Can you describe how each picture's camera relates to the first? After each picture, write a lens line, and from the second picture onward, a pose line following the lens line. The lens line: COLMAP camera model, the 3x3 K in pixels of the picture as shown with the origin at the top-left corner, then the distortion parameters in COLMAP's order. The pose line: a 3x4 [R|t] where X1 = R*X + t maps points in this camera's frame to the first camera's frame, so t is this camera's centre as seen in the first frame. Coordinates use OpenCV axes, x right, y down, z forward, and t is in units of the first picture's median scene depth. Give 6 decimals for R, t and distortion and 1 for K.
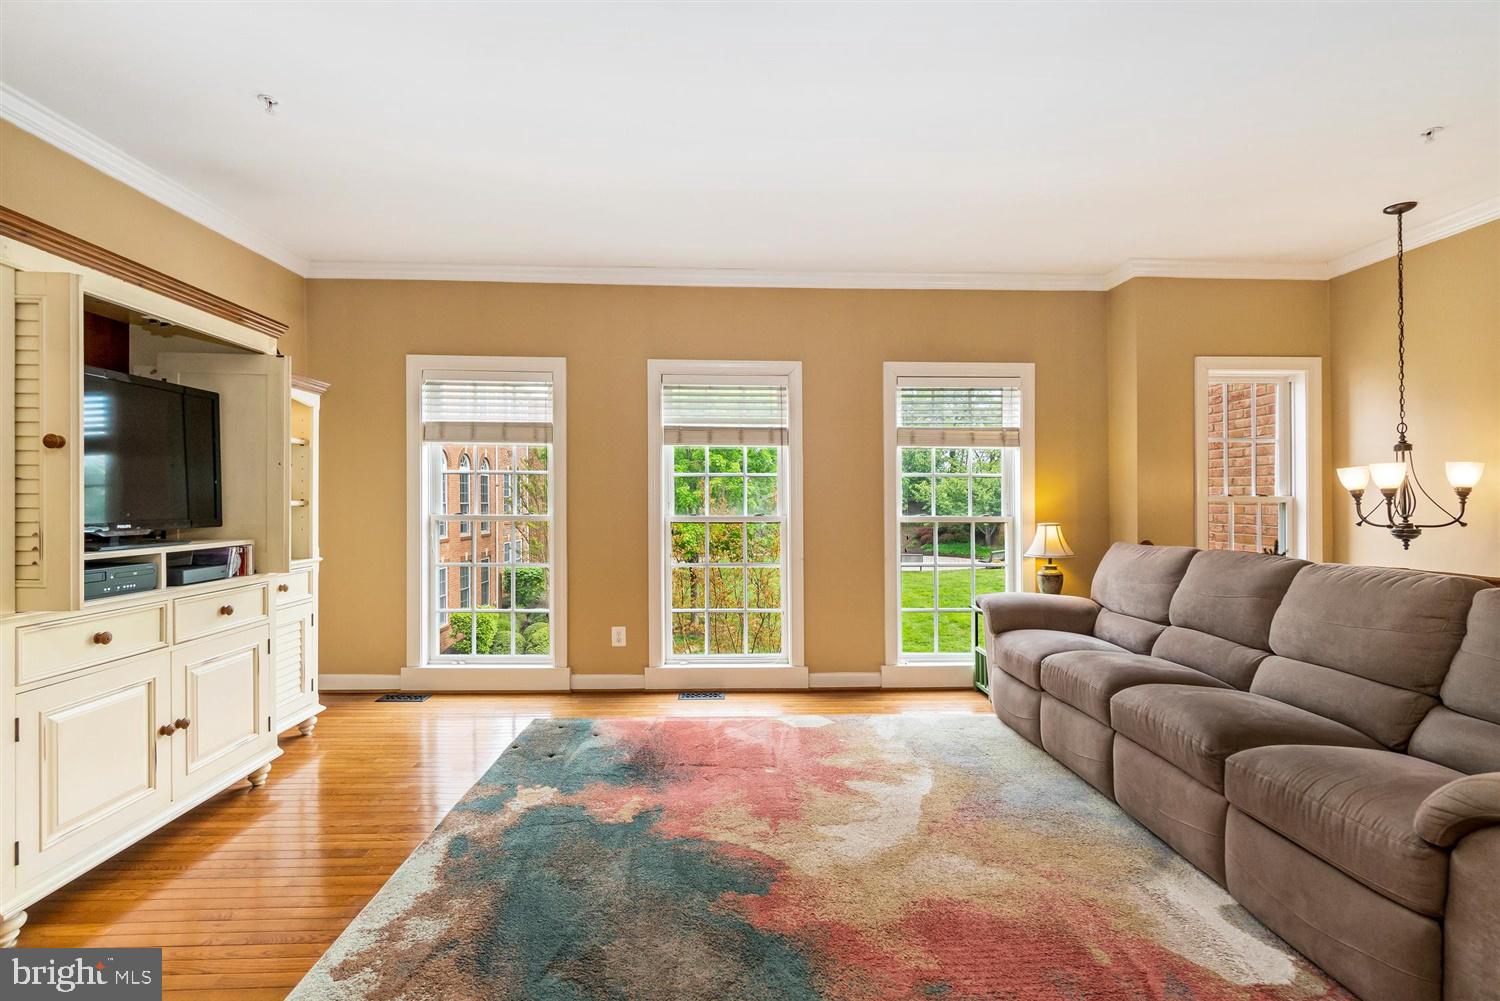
lens RADIAL K [[675.0, 0, 743.4], [0, 675.0, 501.0], [0, 0, 1]] dist [-0.000252, -0.000233]
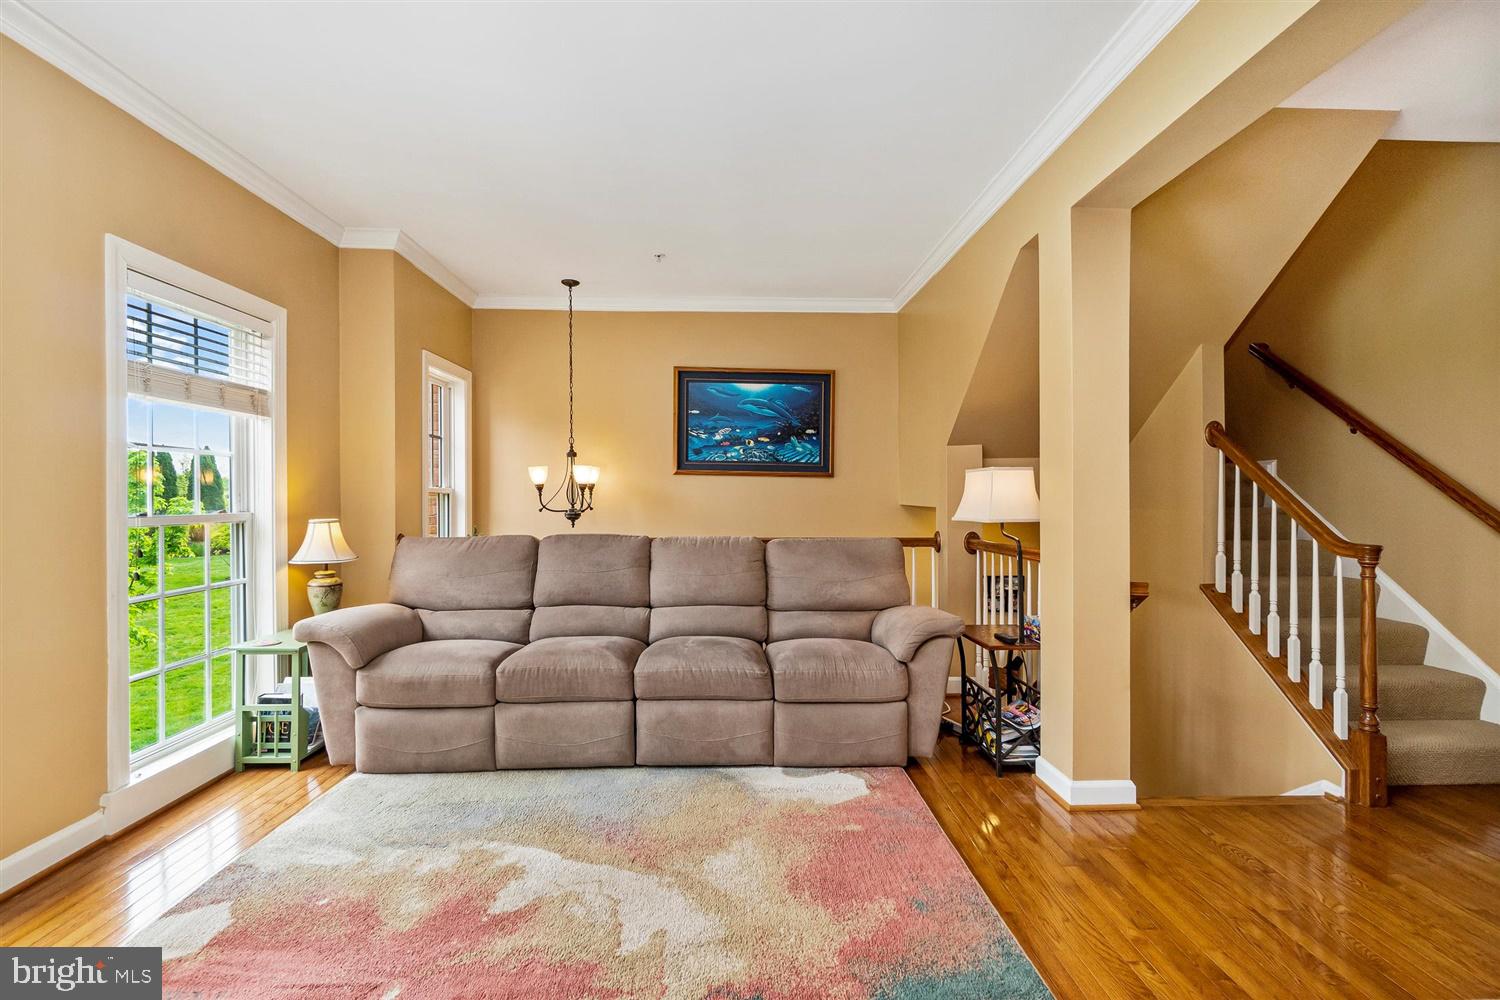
lens RADIAL K [[690.6, 0, 748.8], [0, 690.6, 493.2], [0, 0, 1]] dist [0.001396, -0.000220]
pose [[-0.003736, 0.001738, 0.999992, -0.457605], [-0.004267, 0.999989, -0.001754, 0.001586], [-0.999984, -0.004273, -0.003728, 0.644542]]
